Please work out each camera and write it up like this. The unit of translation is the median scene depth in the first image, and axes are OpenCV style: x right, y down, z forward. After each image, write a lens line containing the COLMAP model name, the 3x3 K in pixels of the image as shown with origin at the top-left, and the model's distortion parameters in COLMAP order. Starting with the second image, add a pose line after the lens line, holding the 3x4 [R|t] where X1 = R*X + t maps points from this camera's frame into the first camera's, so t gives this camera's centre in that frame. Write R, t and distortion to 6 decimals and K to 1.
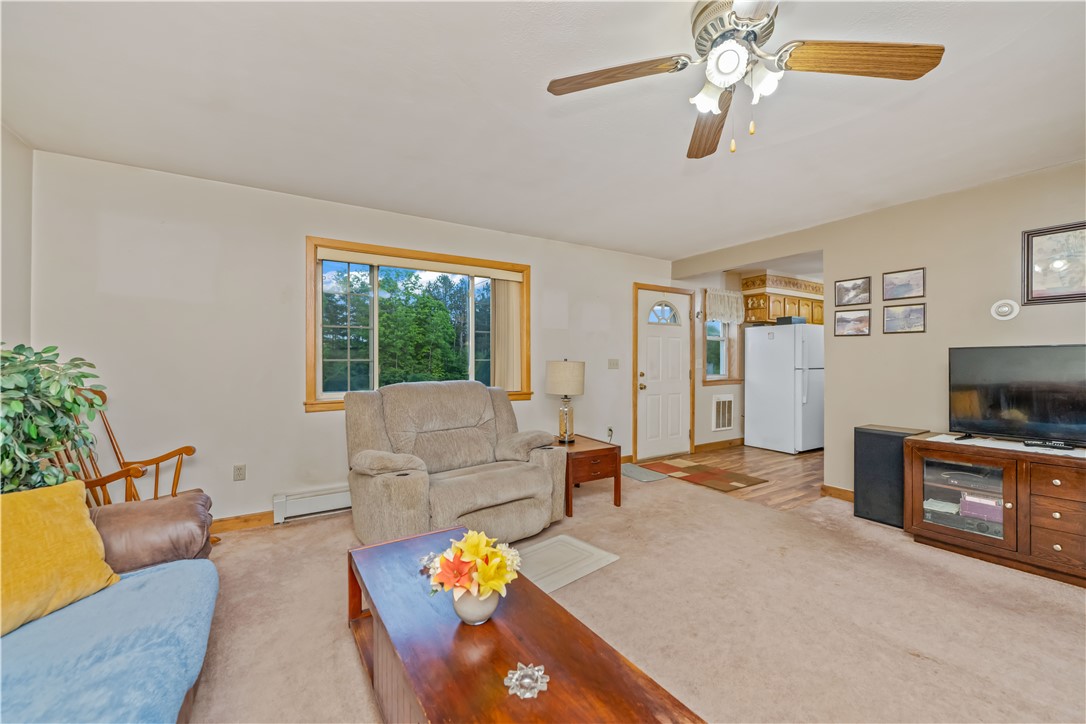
lens RADIAL K [[440.5, 0, 554.1], [0, 440.5, 365.9], [0, 0, 1]] dist [-0.006241, -0.000250]
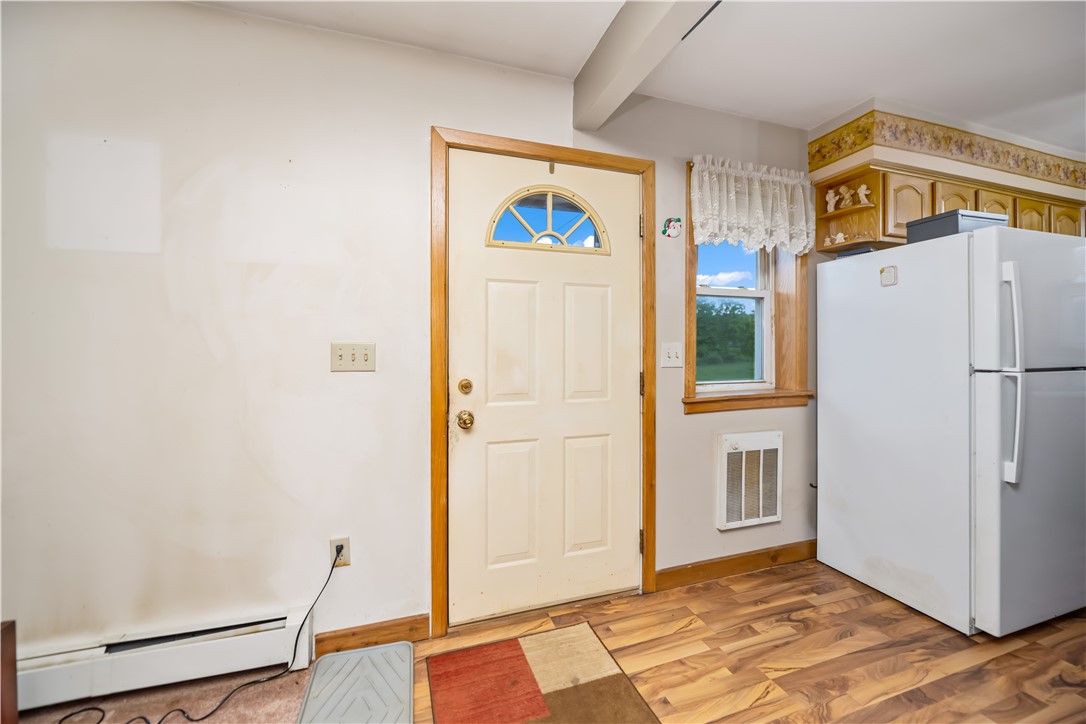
lens RADIAL K [[449.1, 0, 547.3], [0, 449.1, 345.0], [0, 0, 1]] dist [-0.004342, -0.000166]
pose [[0.971857, 0.000195, -0.235570, 0.311856], [-0.002866, 0.999935, -0.010993, -0.009221], [0.235552, 0.011359, 0.971795, 0.586505]]
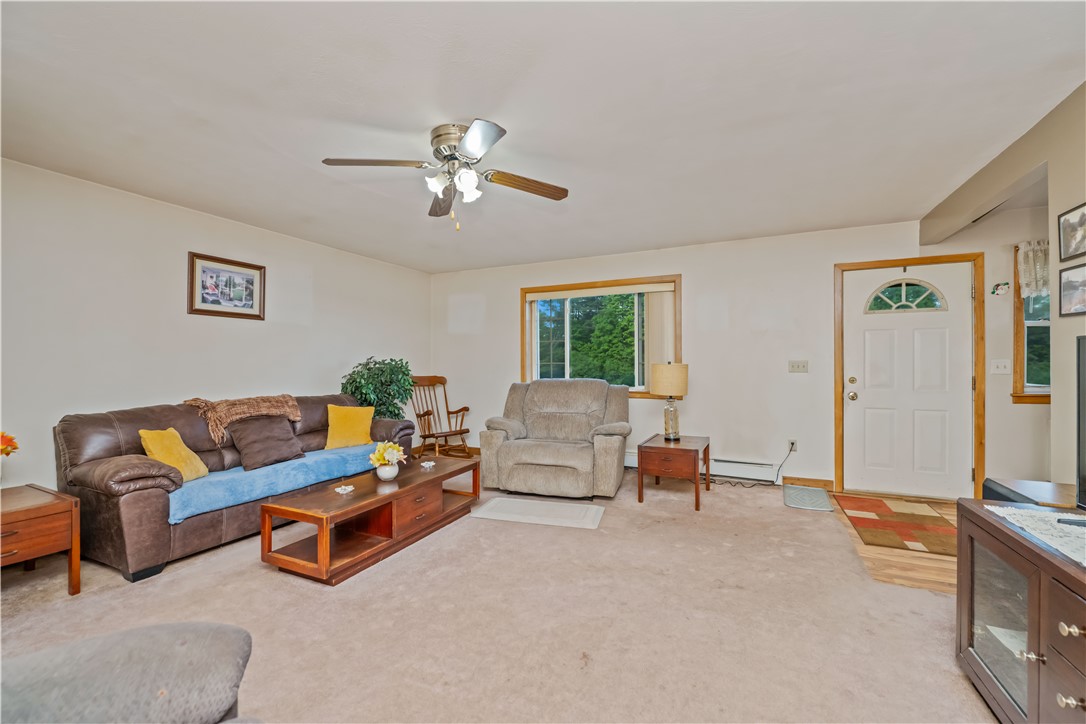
lens RADIAL K [[440.5, 0, 554.1], [0, 440.5, 365.9], [0, 0, 1]] dist [-0.006241, -0.000250]
pose [[0.531141, 0.002907, -0.847279, 0.512420], [-0.004713, 0.999989, 0.000476, -0.003145], [0.847271, 0.003740, 0.531148, 0.126188]]
